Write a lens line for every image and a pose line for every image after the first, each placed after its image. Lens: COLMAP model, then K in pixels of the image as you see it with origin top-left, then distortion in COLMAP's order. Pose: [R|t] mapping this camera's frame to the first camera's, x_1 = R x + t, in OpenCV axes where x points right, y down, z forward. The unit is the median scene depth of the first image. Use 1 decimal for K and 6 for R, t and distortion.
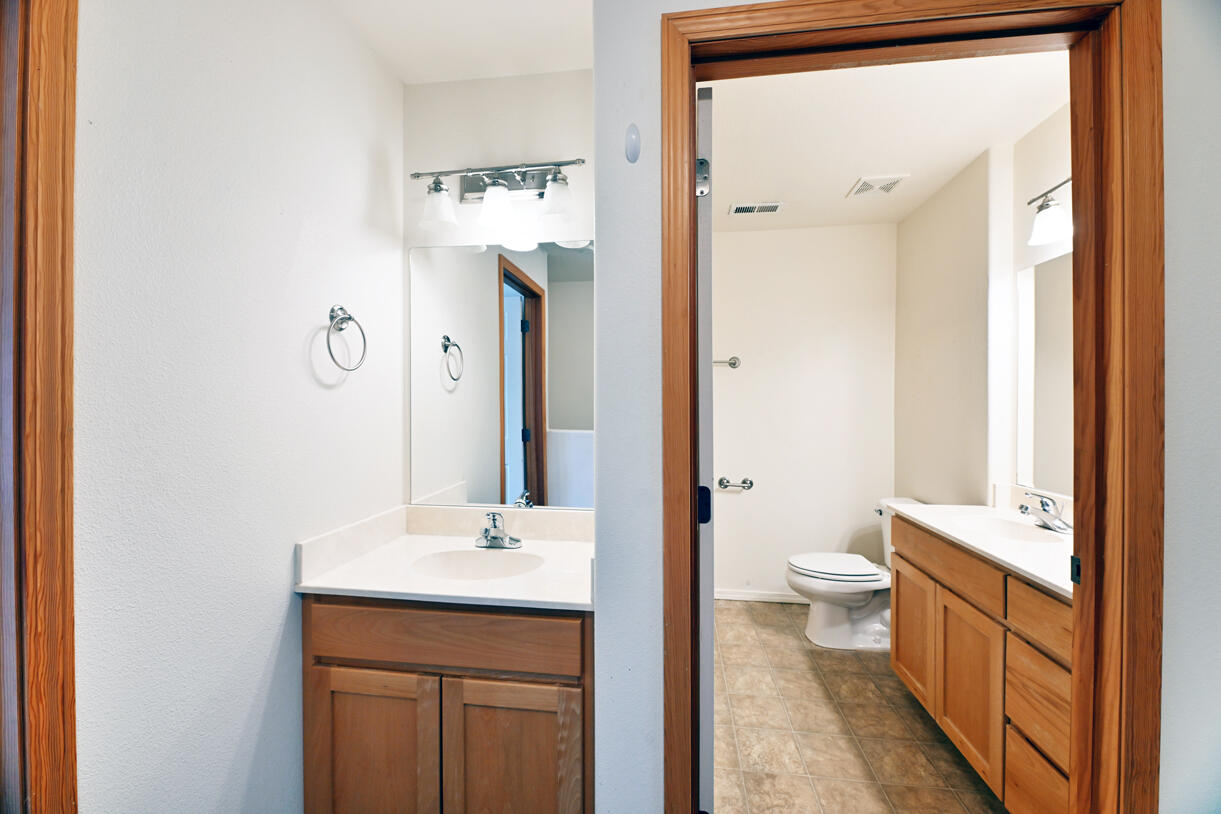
lens RADIAL K [[486.3, 0, 610.5], [0, 486.3, 407.0], [0, 0, 1]] dist [-0.000194, -0.000494]
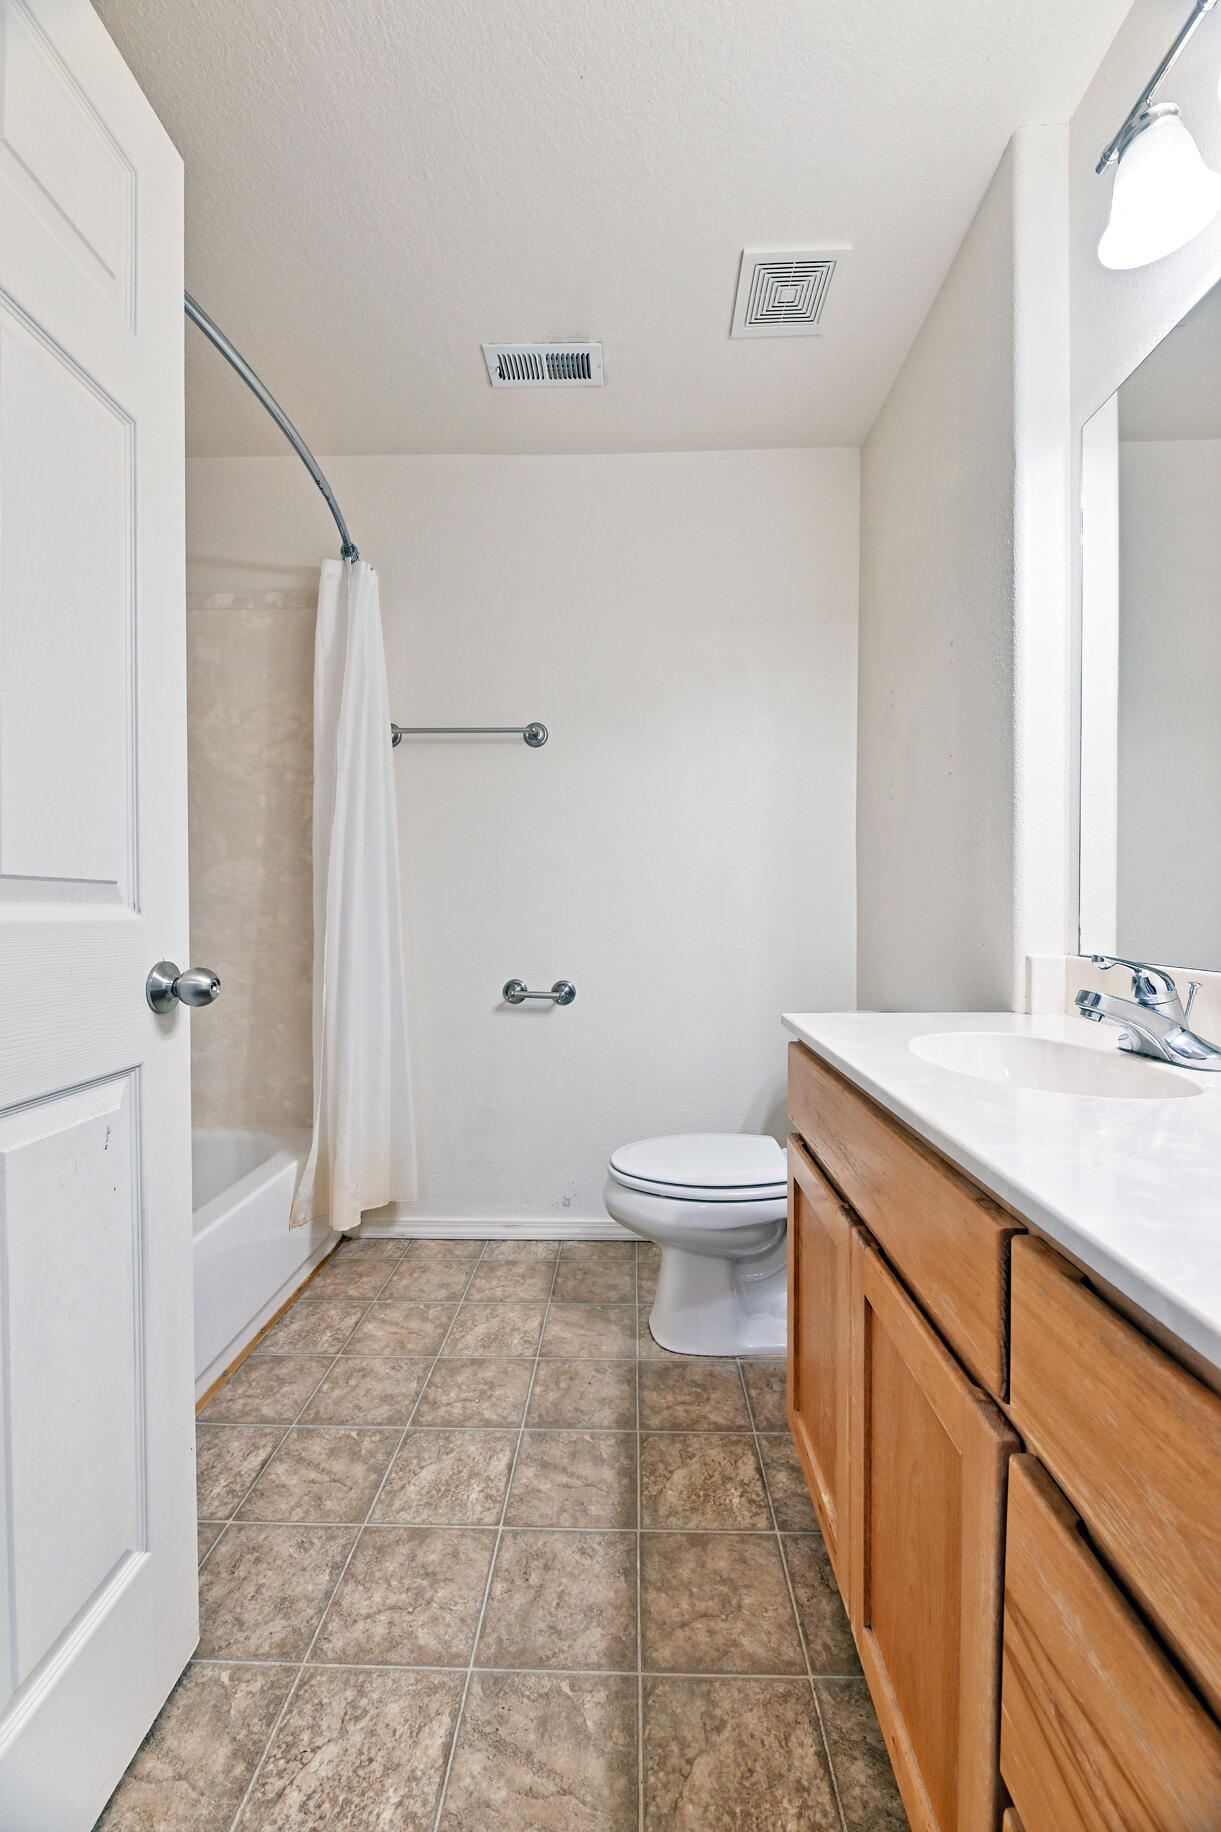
lens RADIAL K [[732.3, 0, 617.3], [0, 732.3, 916.0], [0, 0, 1]] dist [0.000177, -0.004698]
pose [[0.993930, -0.003797, 0.109953, 0.376999], [0.003166, 0.999978, 0.005907, 0.117792], [-0.109973, -0.005523, 0.993919, 0.426462]]
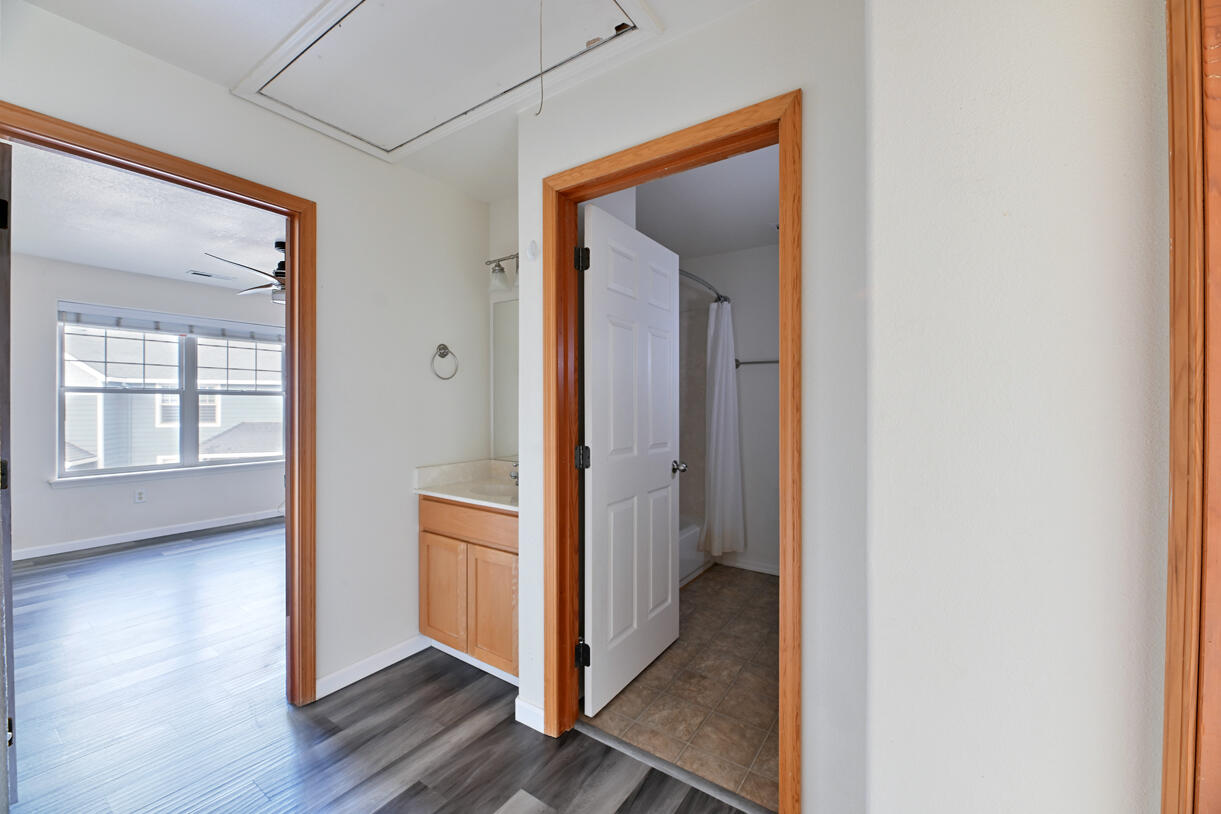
lens RADIAL K [[483.7, 0, 605.5], [0, 483.7, 407.8], [0, 0, 1]] dist [-0.001129, -0.000791]
pose [[0.890937, 0.002721, -0.454120, 0.540058], [-0.001357, 0.999994, 0.003329, 0.014956], [0.454126, -0.002350, 0.890934, -0.232254]]
